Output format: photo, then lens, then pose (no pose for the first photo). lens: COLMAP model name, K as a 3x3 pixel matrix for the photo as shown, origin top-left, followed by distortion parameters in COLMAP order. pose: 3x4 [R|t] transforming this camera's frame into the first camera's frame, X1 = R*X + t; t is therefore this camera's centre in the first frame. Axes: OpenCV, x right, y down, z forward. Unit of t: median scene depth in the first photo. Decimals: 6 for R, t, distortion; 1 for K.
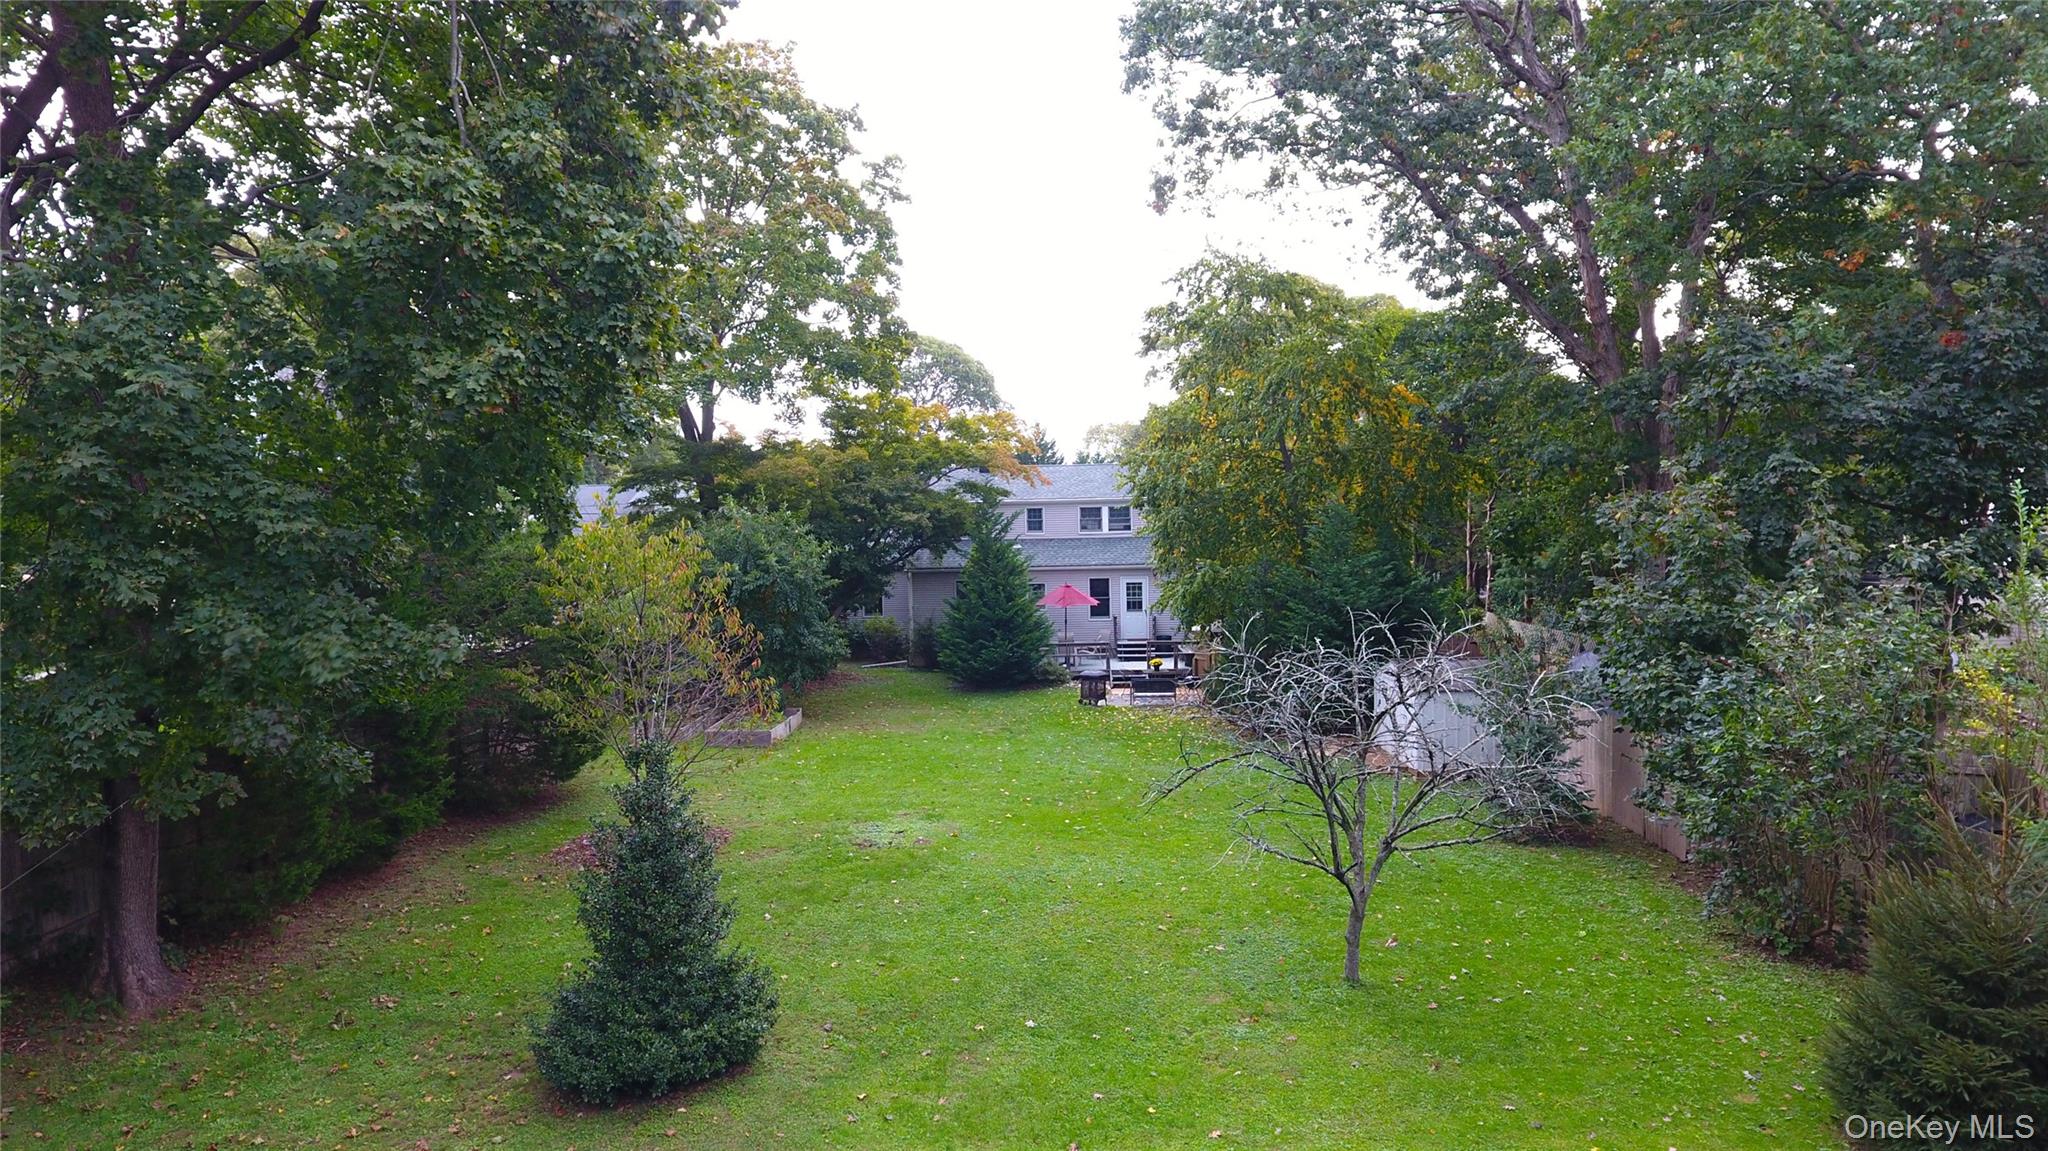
lens RADIAL K [[1219.3, 0, 1024.0], [0, 1219.3, 575.5], [0, 0, 1]] dist [-0.005910, -0.000486]
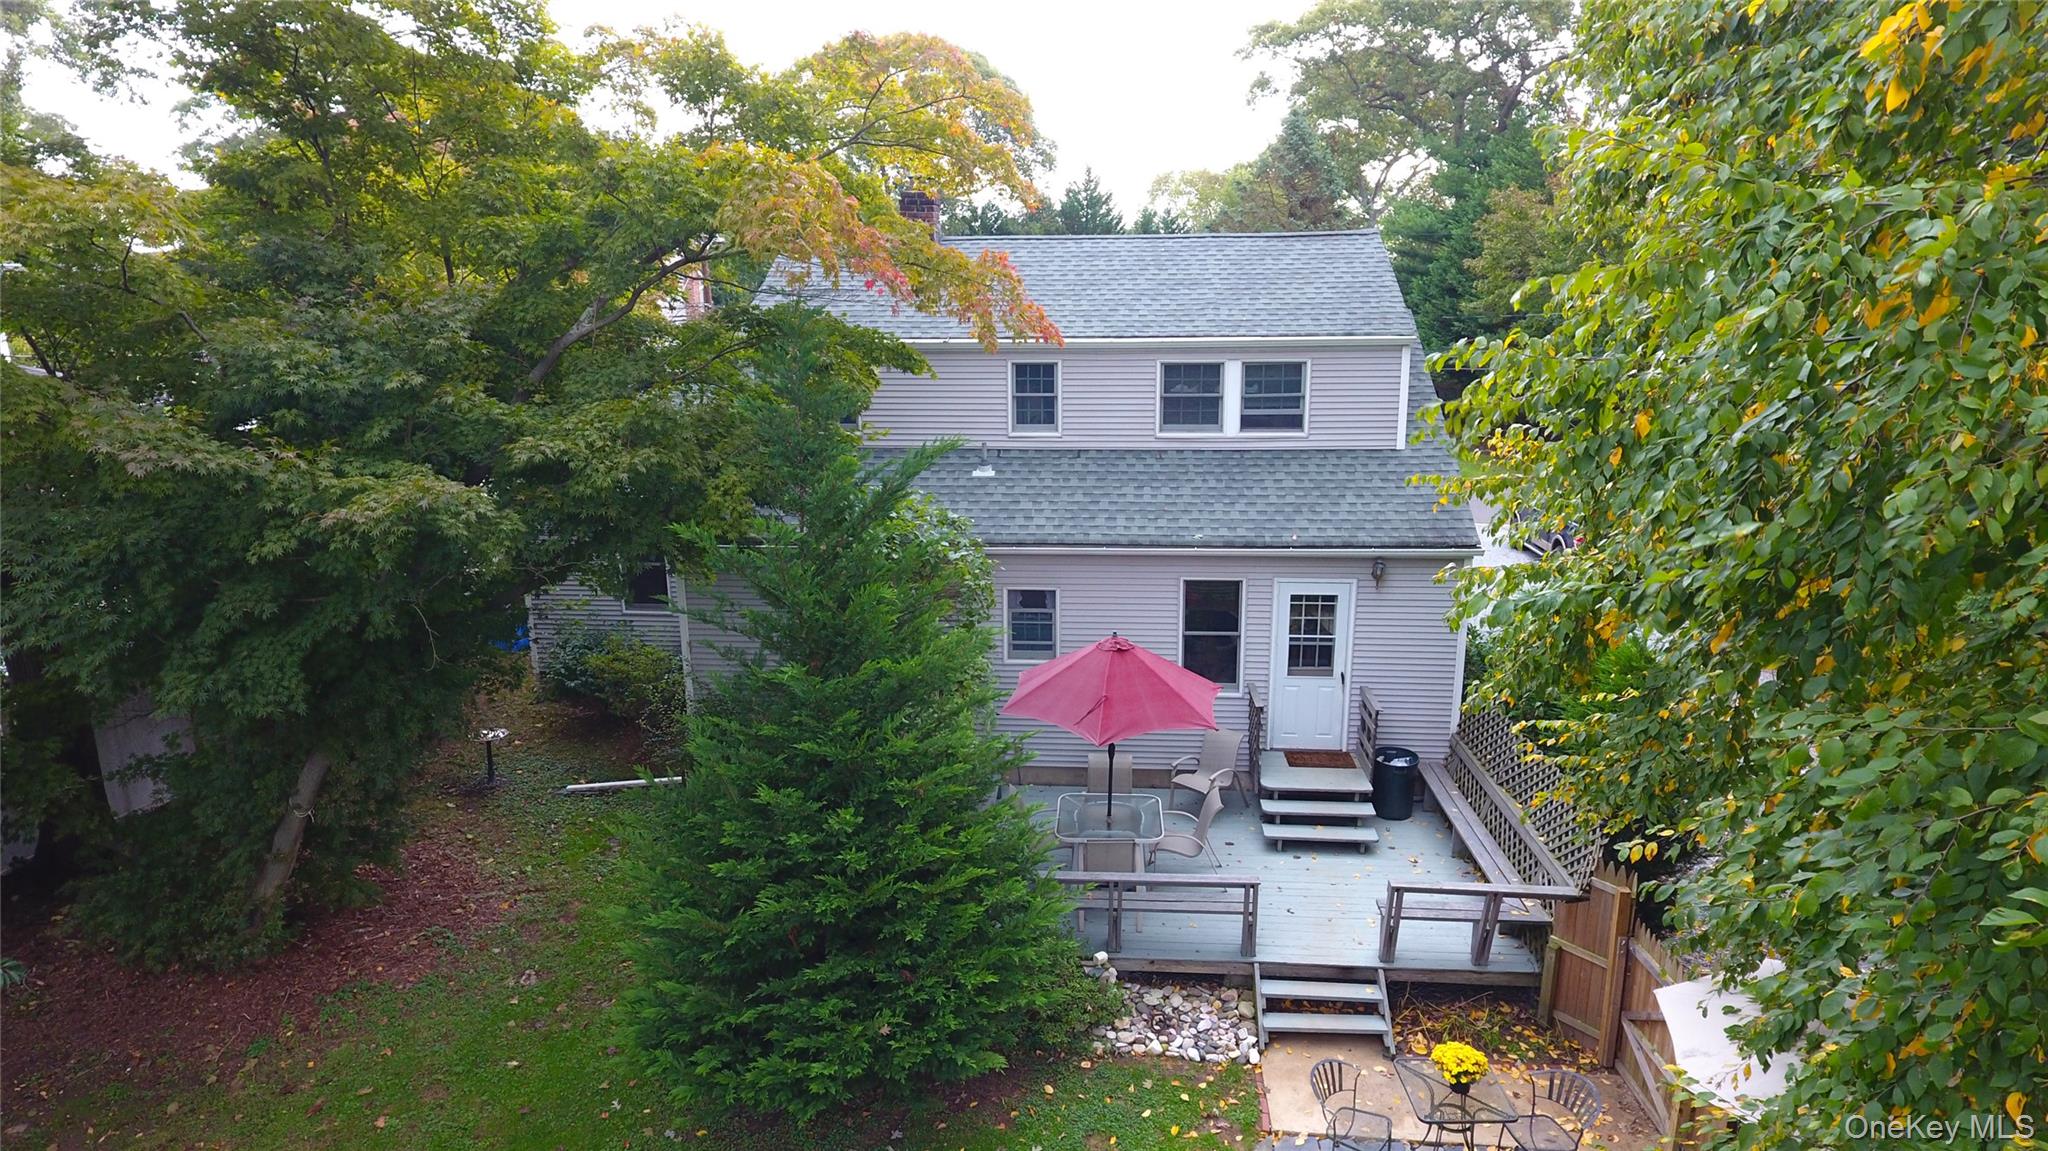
lens RADIAL K [[1219.3, 0, 1024.0], [0, 1219.3, 575.5], [0, 0, 1]] dist [-0.005910, -0.000486]
pose [[0.998953, 0.022007, -0.040104, 0.021444], [-0.013980, 0.981604, 0.190413, -0.061967], [0.043557, -0.189653, 0.980885, 0.637972]]
